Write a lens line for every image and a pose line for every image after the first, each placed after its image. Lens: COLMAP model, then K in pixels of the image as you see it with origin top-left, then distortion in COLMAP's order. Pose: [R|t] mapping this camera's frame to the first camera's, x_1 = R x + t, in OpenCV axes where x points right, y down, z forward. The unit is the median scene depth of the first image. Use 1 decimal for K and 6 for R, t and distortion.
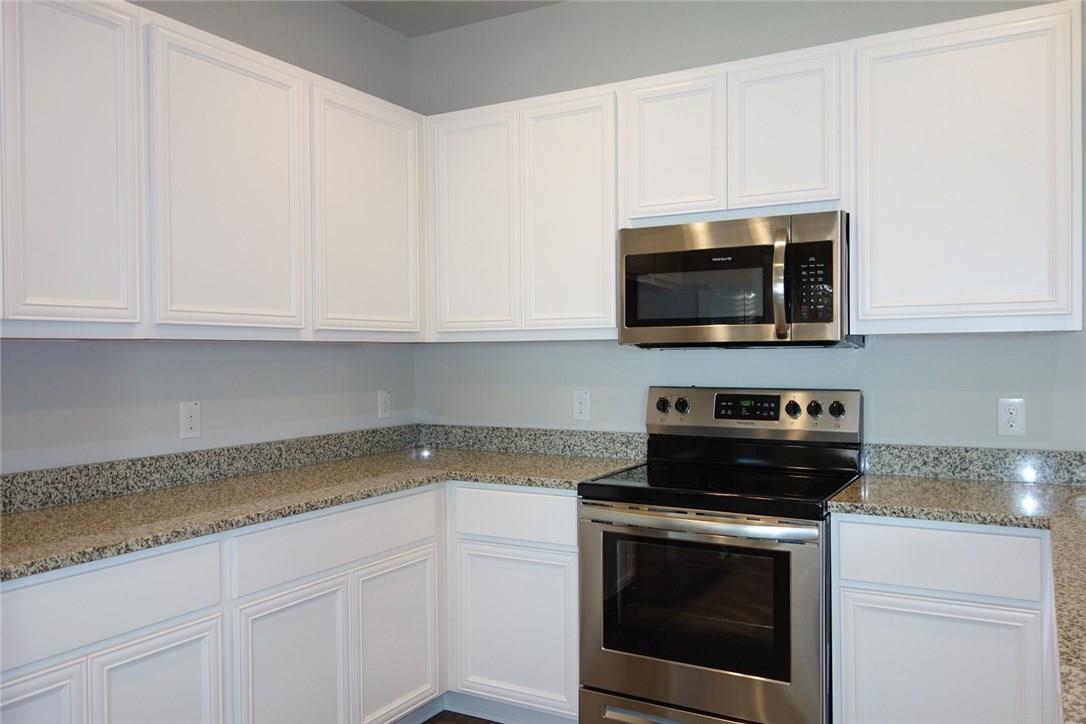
lens RADIAL K [[859.6, 0, 542.0], [0, 859.6, 358.9], [0, 0, 1]] dist [0.011979, -0.013316]
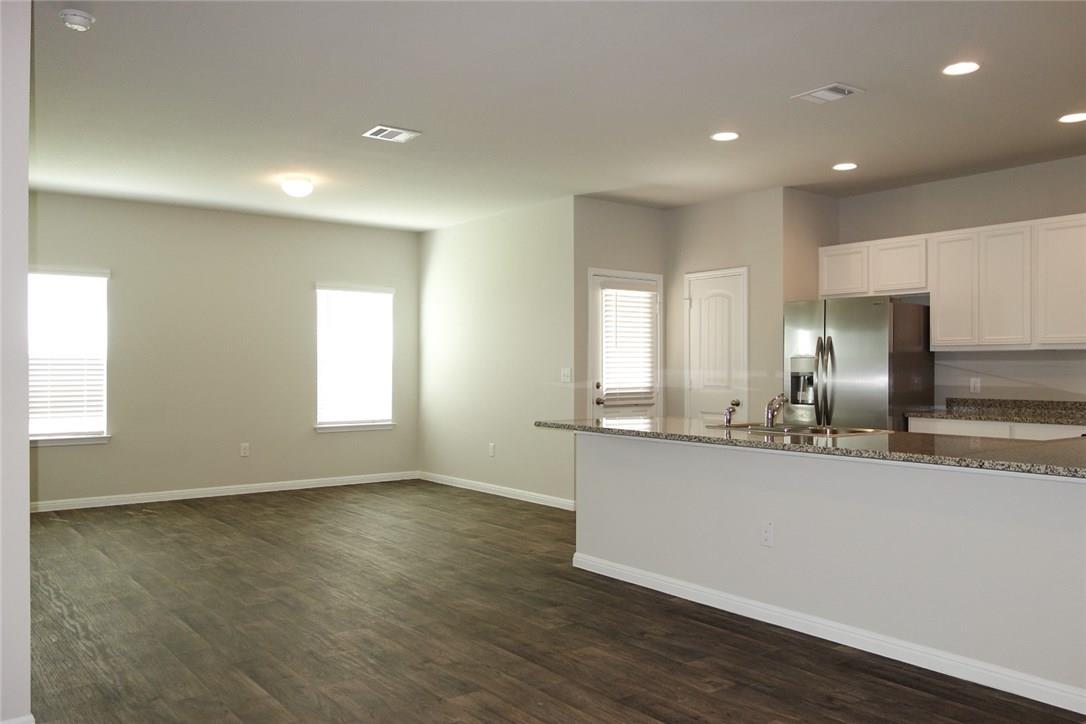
lens RADIAL K [[859.6, 0, 540.2], [0, 859.6, 363.8], [0, 0, 1]] dist [0.011979, -0.013316]
pose [[-0.391832, 0.002449, -0.920034, 2.002585], [-0.004478, 0.999980, 0.004569, 0.010684], [0.920026, 0.005910, -0.391813, 0.534555]]
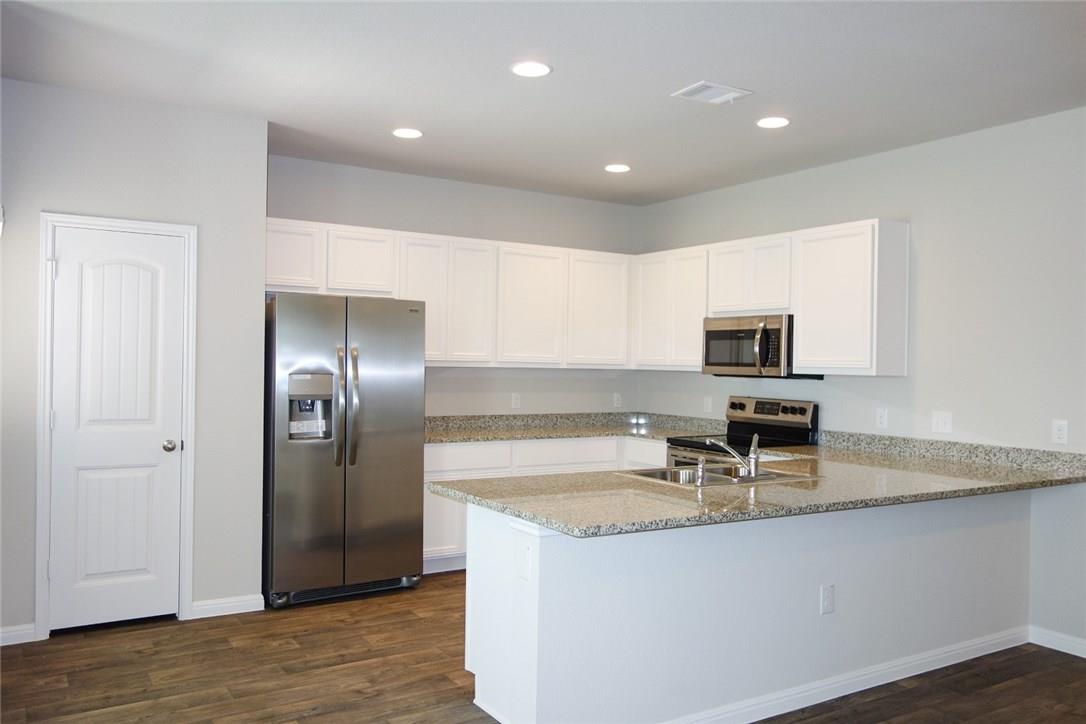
lens RADIAL K [[859.6, 0, 542.2], [0, 859.6, 355.7], [0, 0, 1]] dist [0.011979, -0.013316]
pose [[0.881999, 0.021886, -0.470742, 0.736131], [-0.029265, 0.999537, -0.008360, -0.033517], [0.470341, 0.021150, 0.882231, -1.009664]]
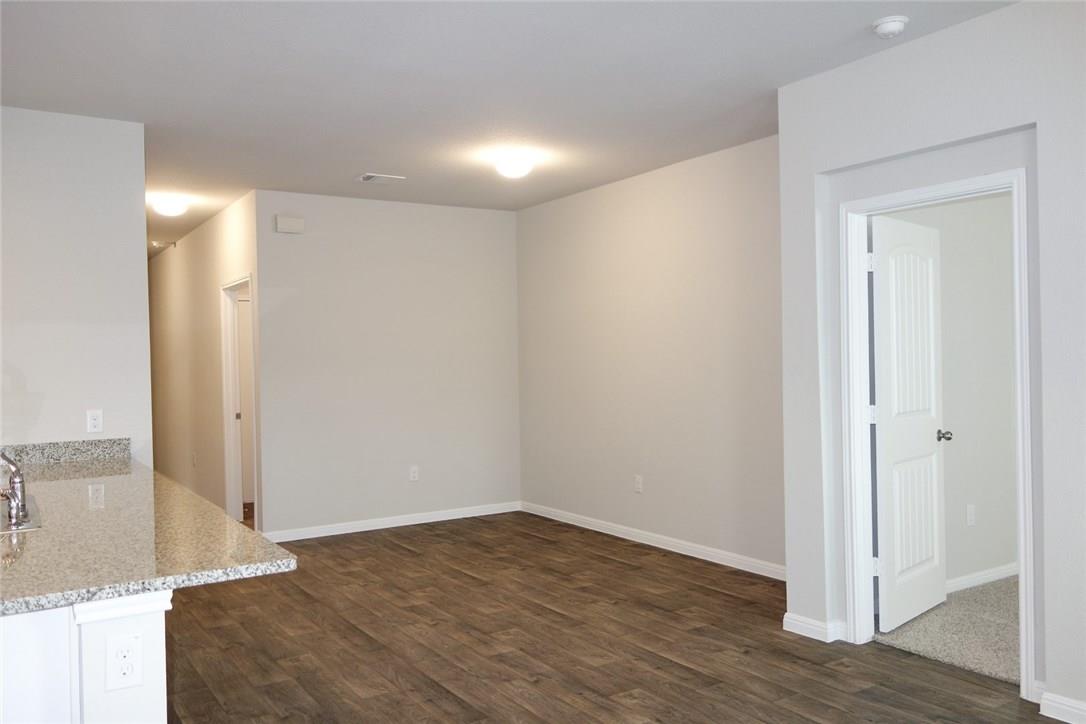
lens RADIAL K [[859.6, 0, 533.9], [0, 859.6, 366.4], [0, 0, 1]] dist [0.011979, -0.013316]
pose [[0.447723, -0.006335, 0.894150, -0.237885], [0.024440, 0.999688, -0.005155, -0.011812], [-0.893838, 0.024161, 0.447738, -0.683421]]
